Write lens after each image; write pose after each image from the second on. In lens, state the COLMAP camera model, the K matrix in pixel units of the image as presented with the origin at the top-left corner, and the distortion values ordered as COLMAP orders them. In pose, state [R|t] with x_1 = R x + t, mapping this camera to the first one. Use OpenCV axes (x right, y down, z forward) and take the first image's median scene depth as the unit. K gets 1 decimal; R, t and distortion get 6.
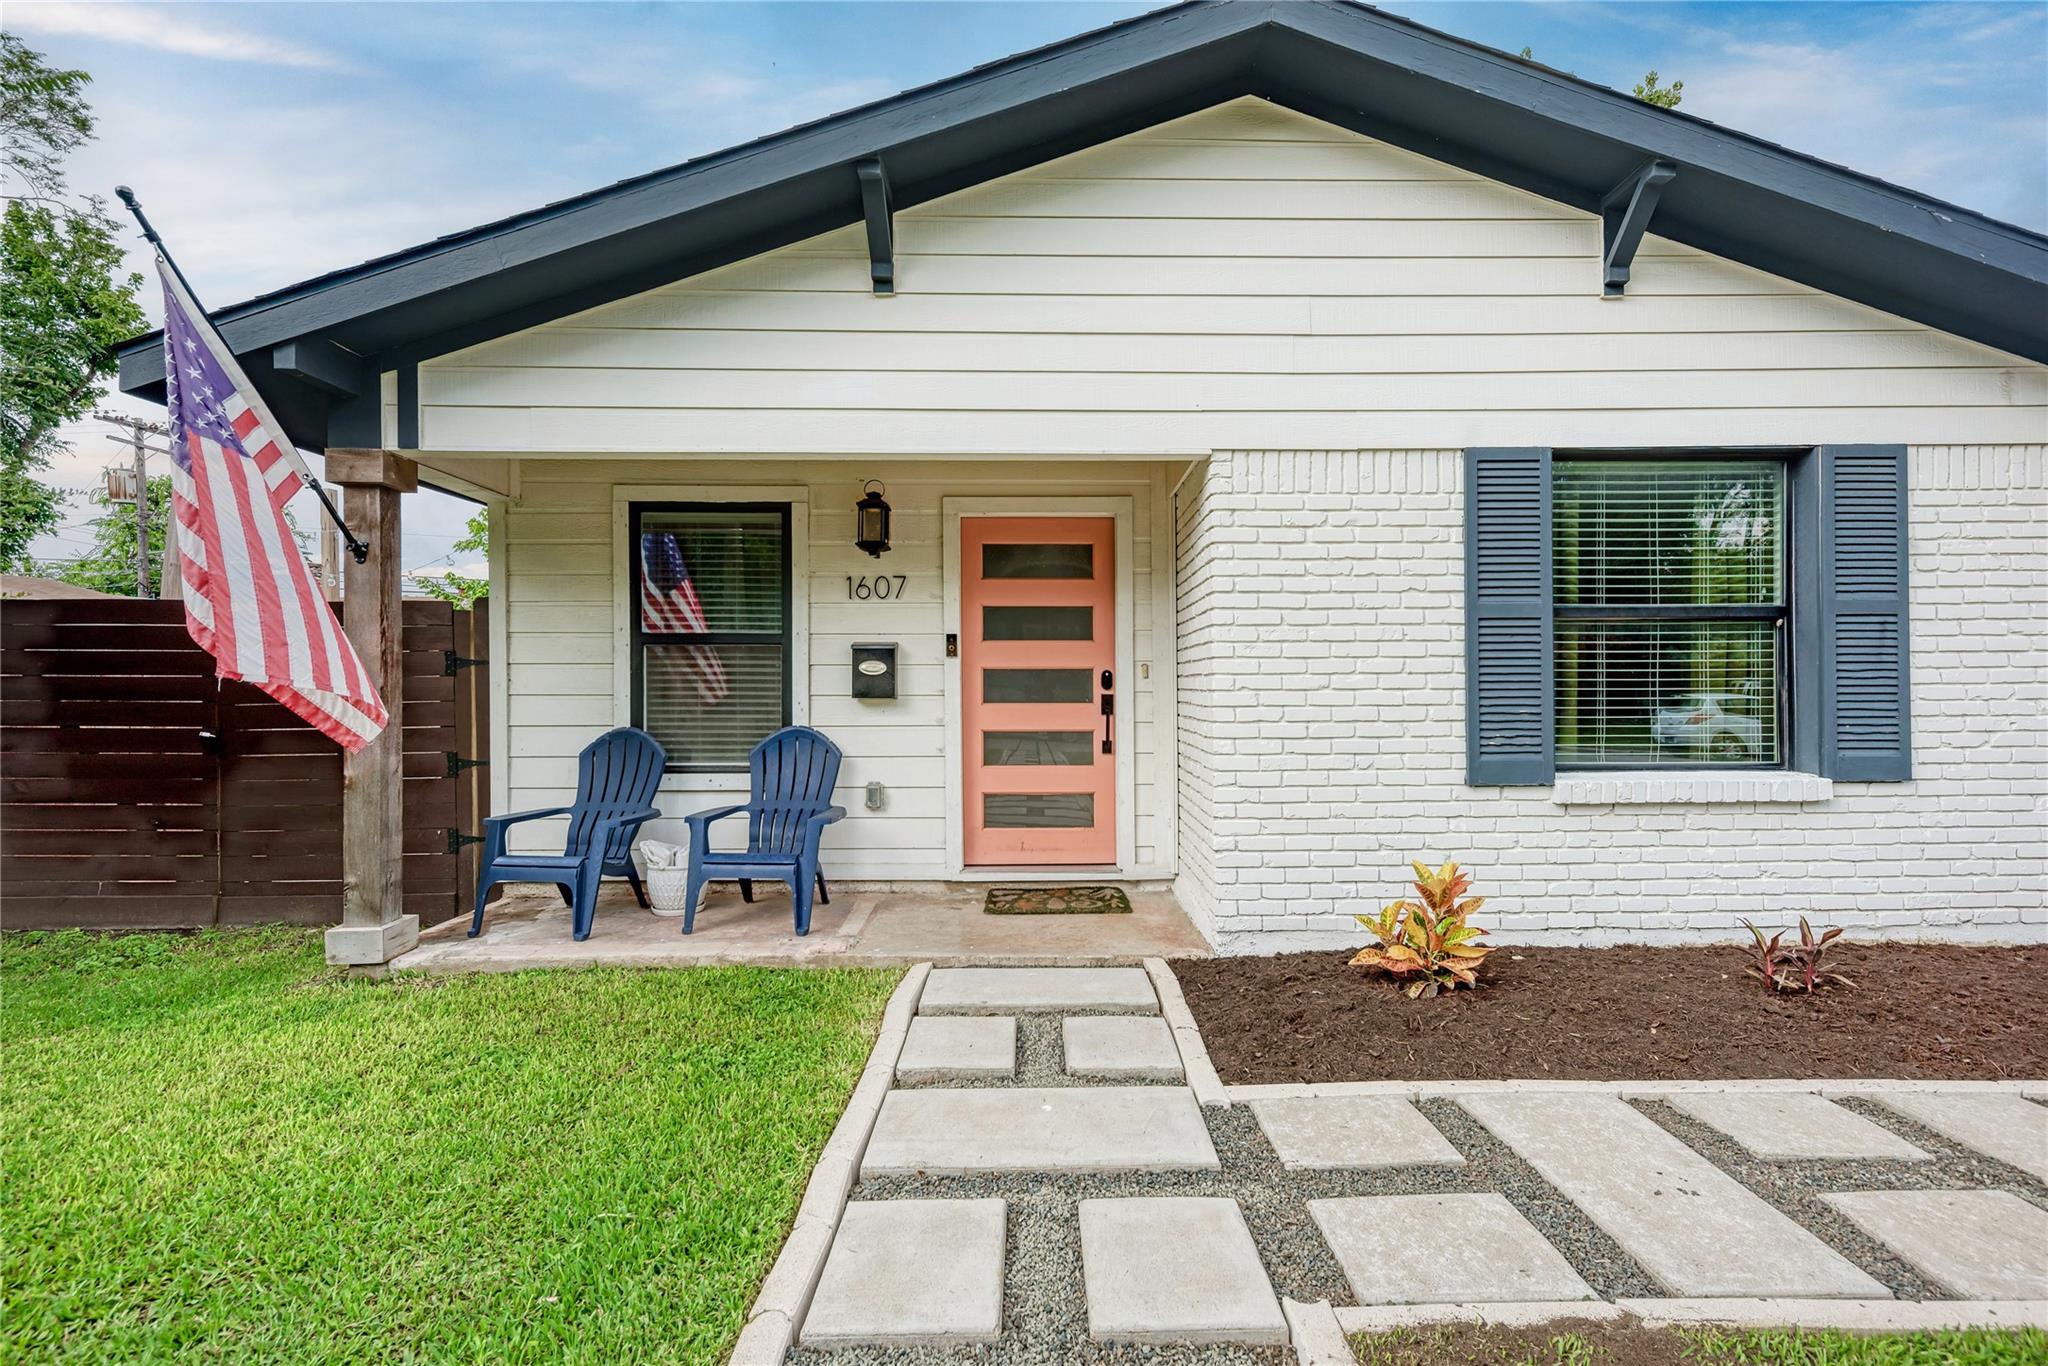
lens RADIAL K [[977.5, 0, 1061.1], [0, 977.5, 686.3], [0, 0, 1]] dist [-0.000231, -0.000482]
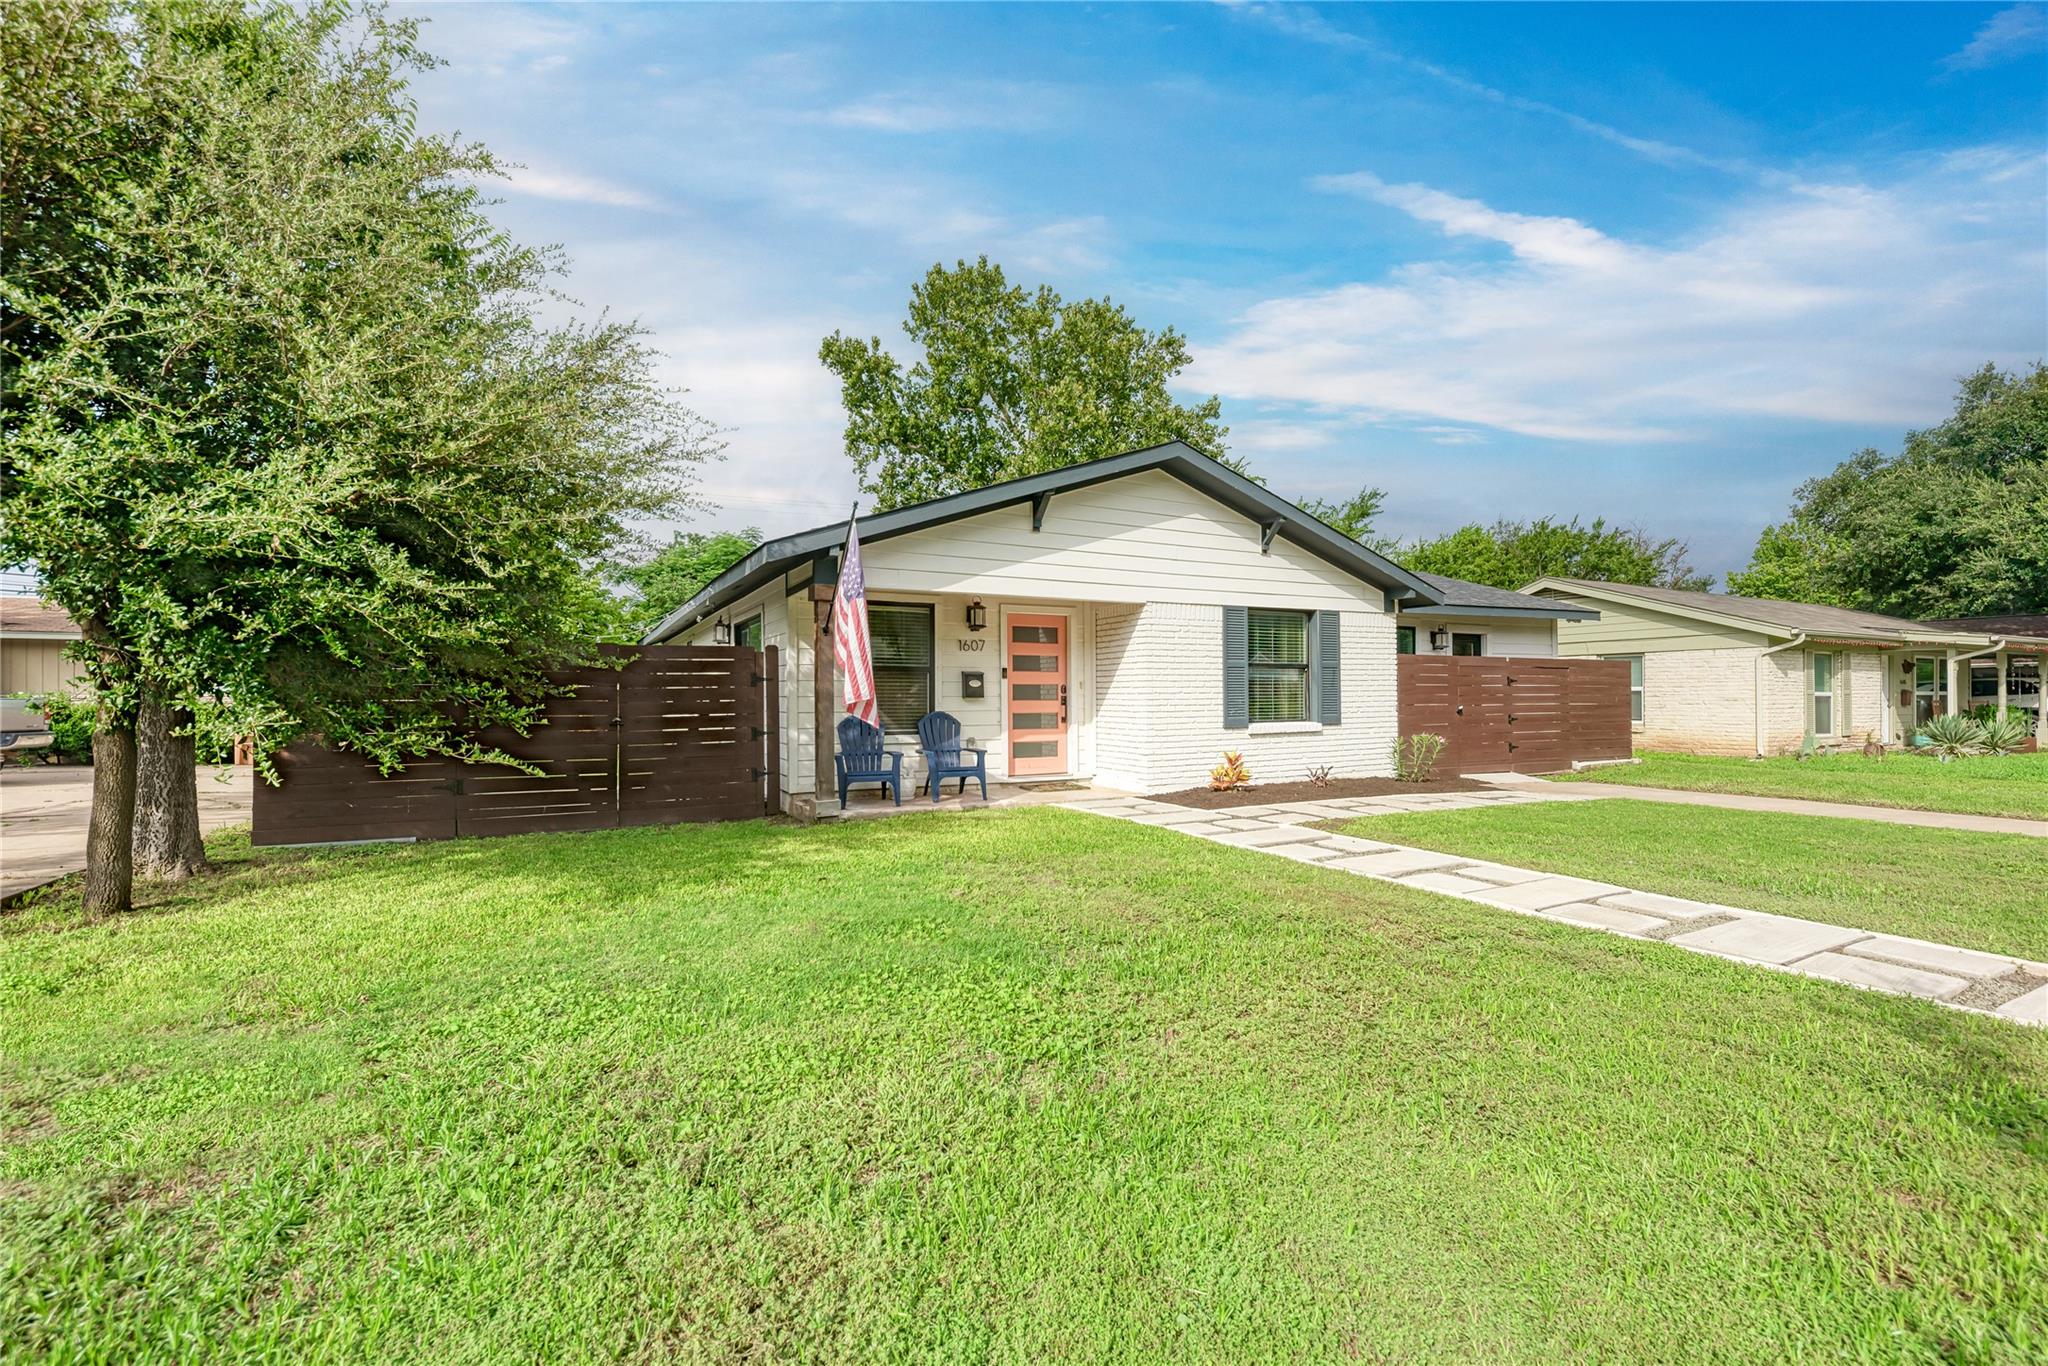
lens RADIAL K [[882.3, 0, 1028.2], [0, 882.3, 686.6], [0, 0, 1]] dist [-0.000621, -0.000001]
pose [[0.892690, 0.006925, 0.450618, -0.965713], [0.000402, 0.999869, -0.016161, 0.020276], [-0.450671, 0.014607, 0.892570, -0.782558]]
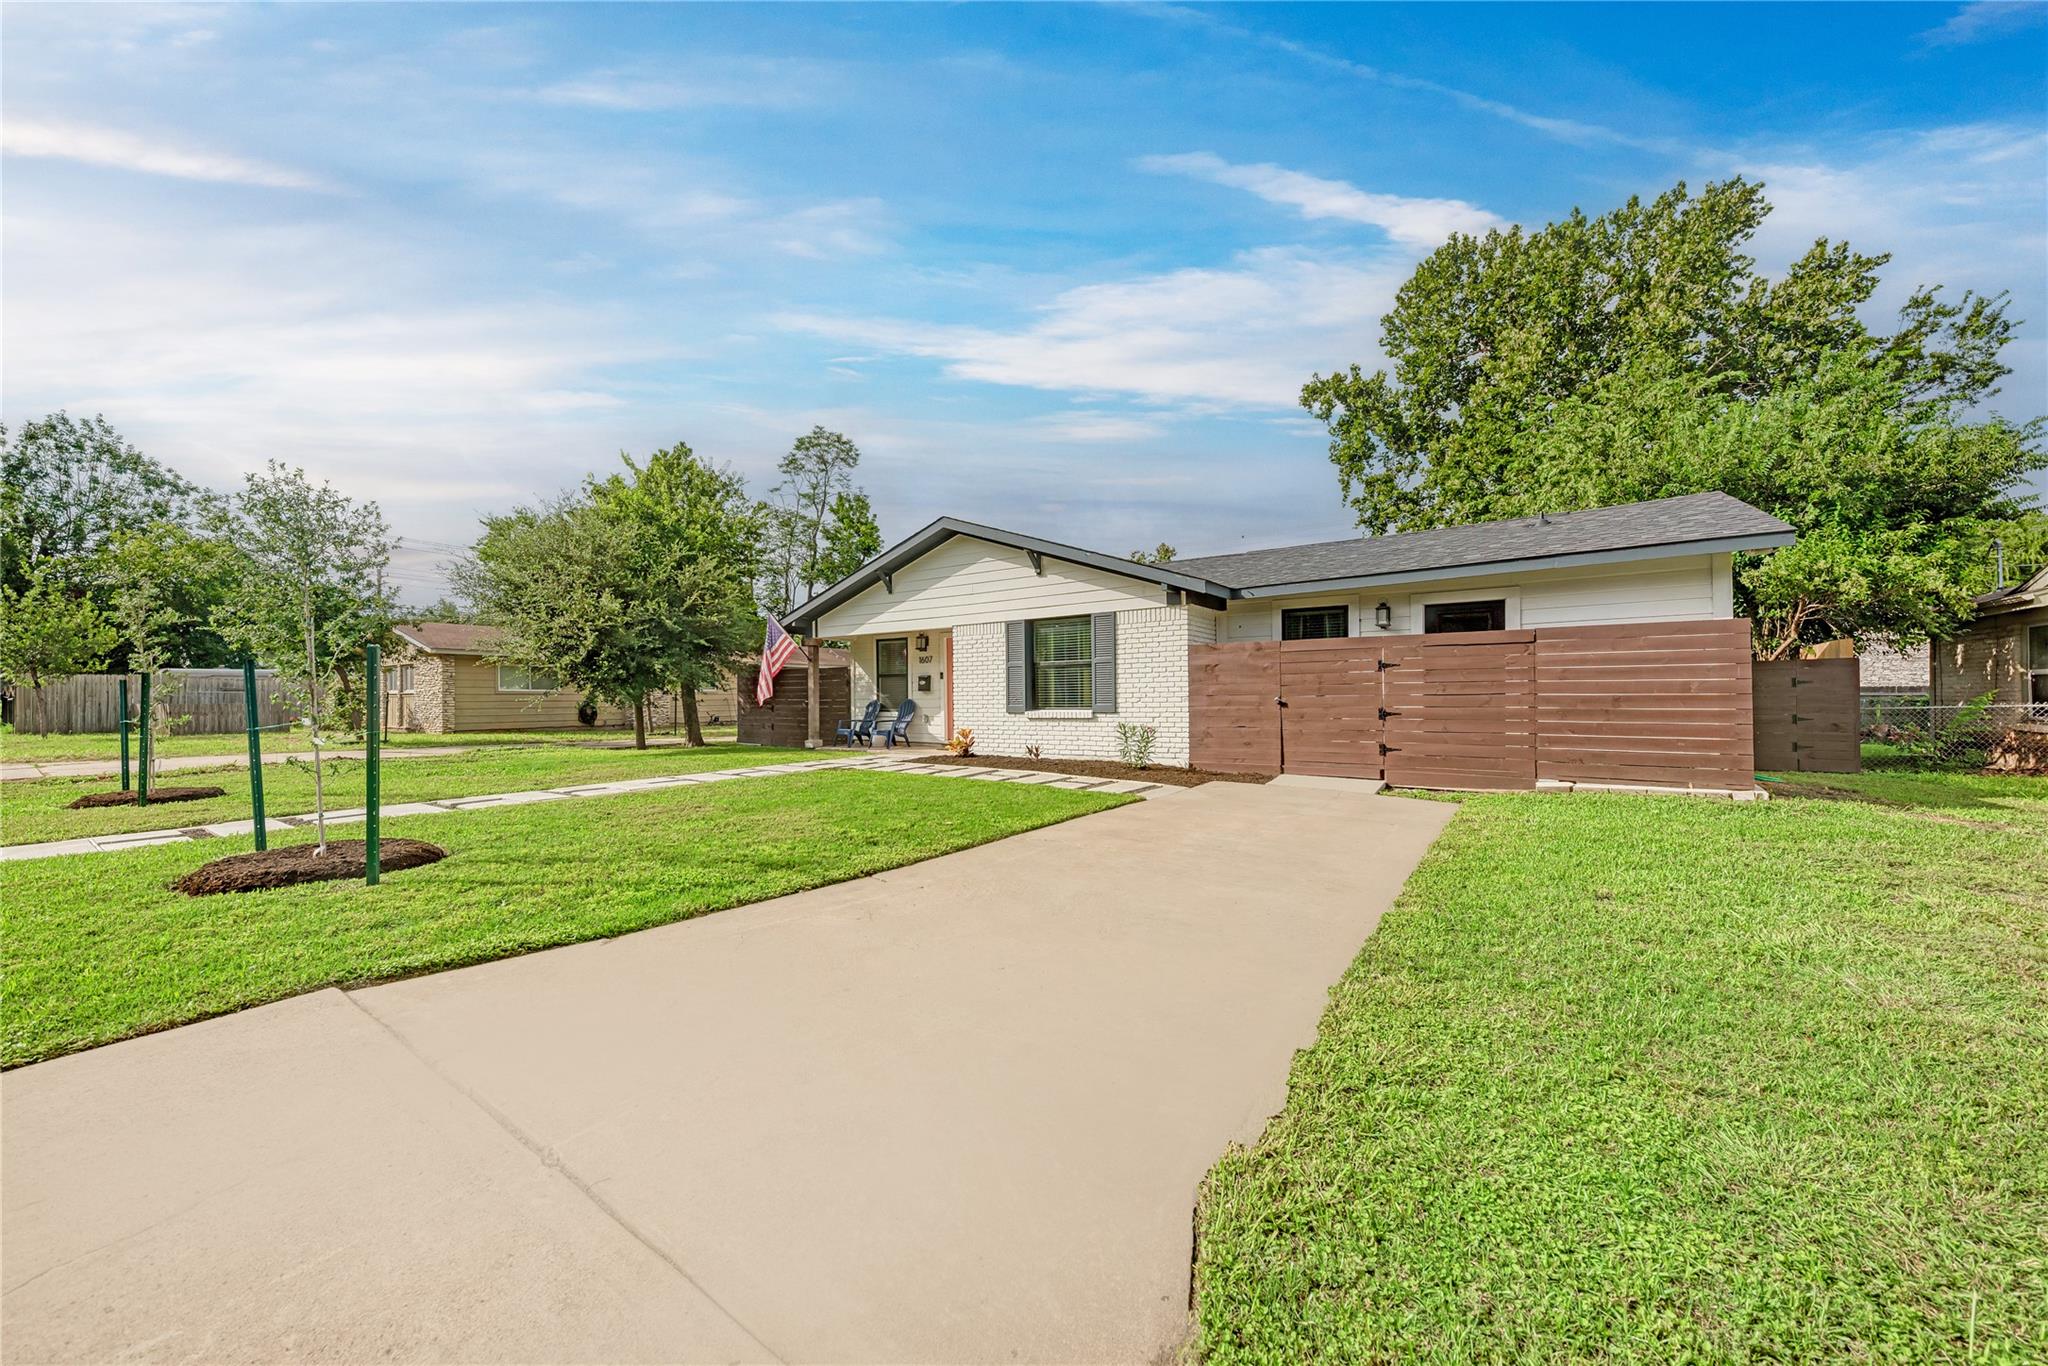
lens RADIAL K [[751.7, 0, 1014.2], [0, 751.7, 690.1], [0, 0, 1]] dist [-0.000026, -0.000070]
pose [[0.797546, -0.005803, -0.603231, 1.762722], [0.004324, 0.999983, -0.003903, 0.022055], [0.603243, 0.000504, 0.797557, -1.013890]]
